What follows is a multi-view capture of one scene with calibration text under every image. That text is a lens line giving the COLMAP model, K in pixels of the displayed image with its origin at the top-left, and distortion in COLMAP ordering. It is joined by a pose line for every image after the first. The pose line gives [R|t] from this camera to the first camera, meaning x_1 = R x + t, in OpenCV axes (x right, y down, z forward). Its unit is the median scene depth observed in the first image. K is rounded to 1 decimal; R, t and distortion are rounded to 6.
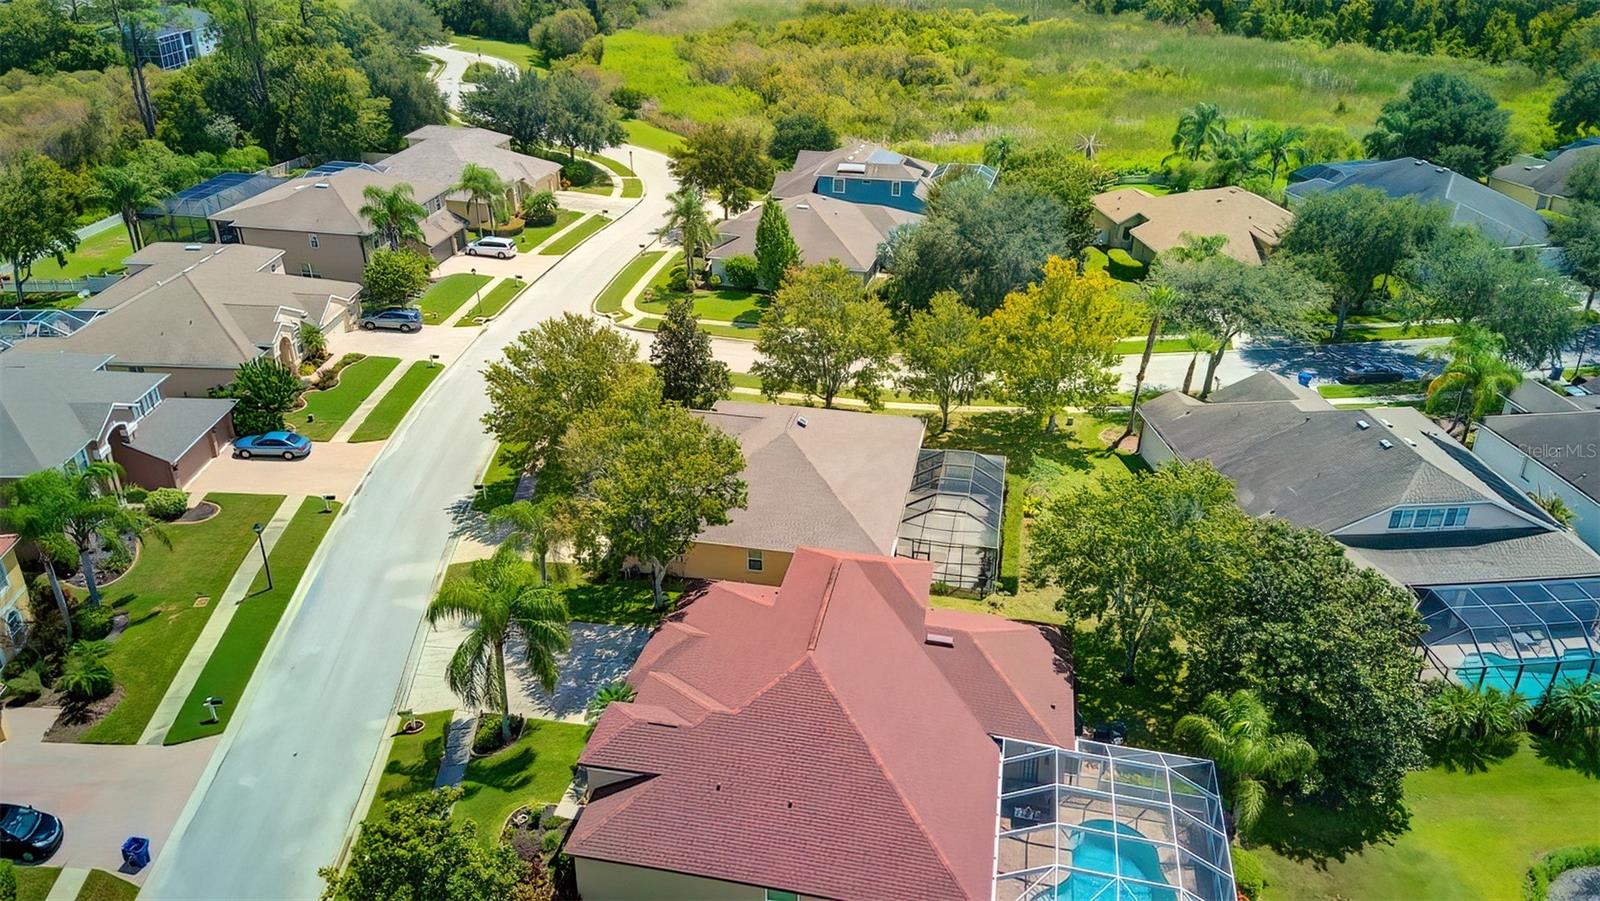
lens RADIAL K [[1123.5, 0, 800.0], [0, 1123.5, 450.5], [0, 0, 1]] dist [0.225607, -0.000766]
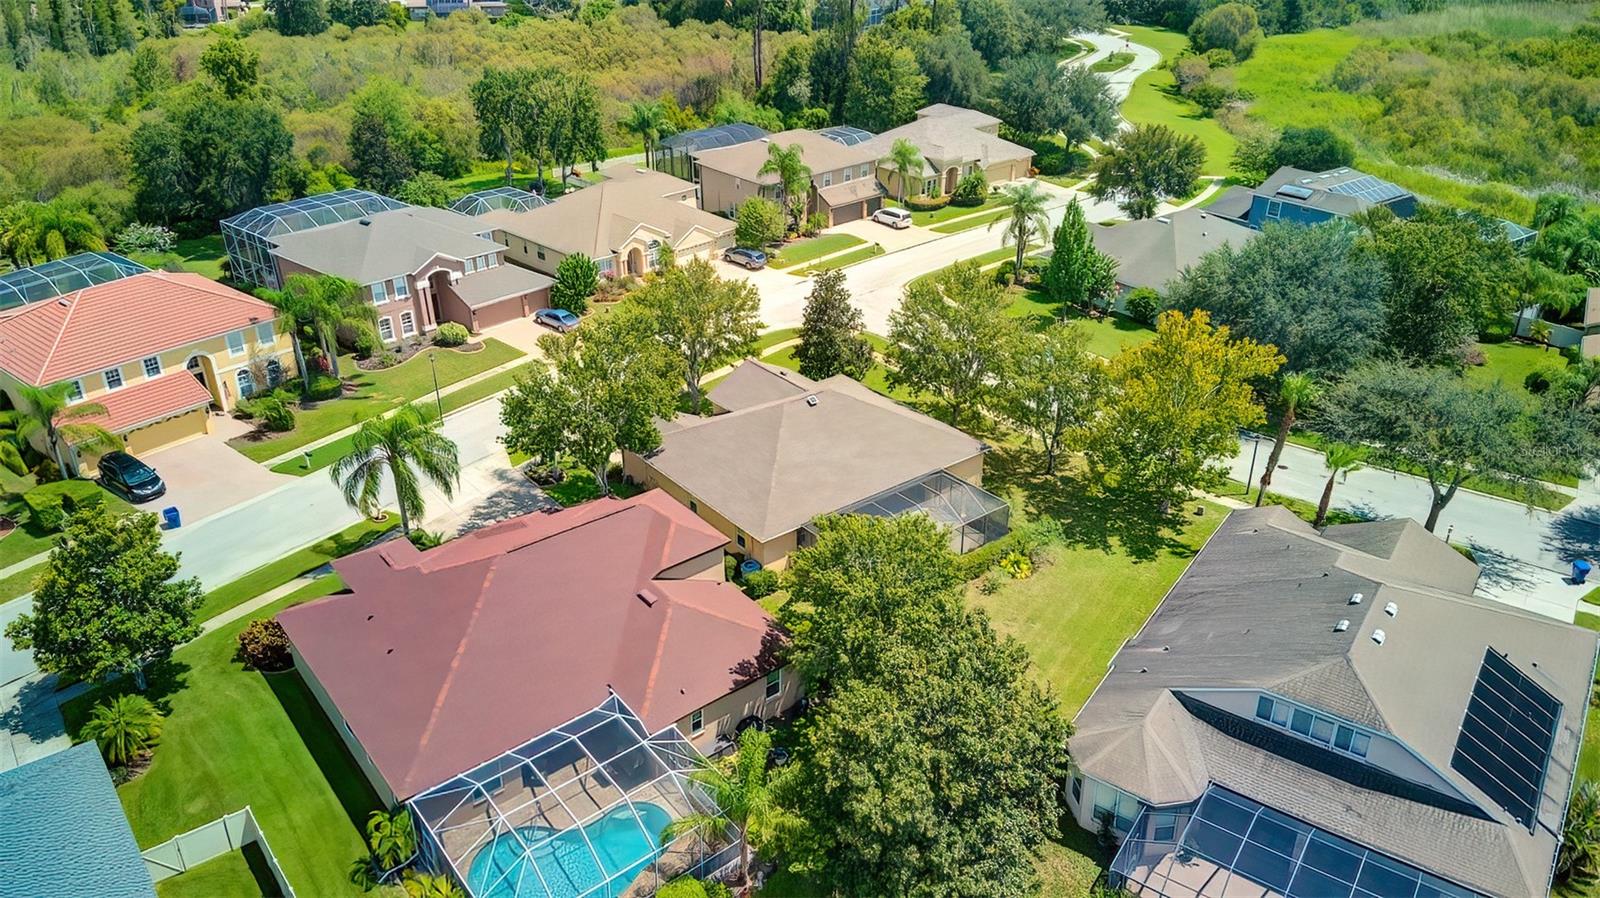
lens RADIAL K [[1130.1, 0, 800.0], [0, 1130.1, 449.0], [0, 0, 1]] dist [0.315057, -0.000568]
pose [[0.770331, 0.294546, -0.565538, 0.399516], [-0.295816, 0.950780, 0.092252, -0.050812], [0.564874, 0.096231, 0.819547, 0.106908]]
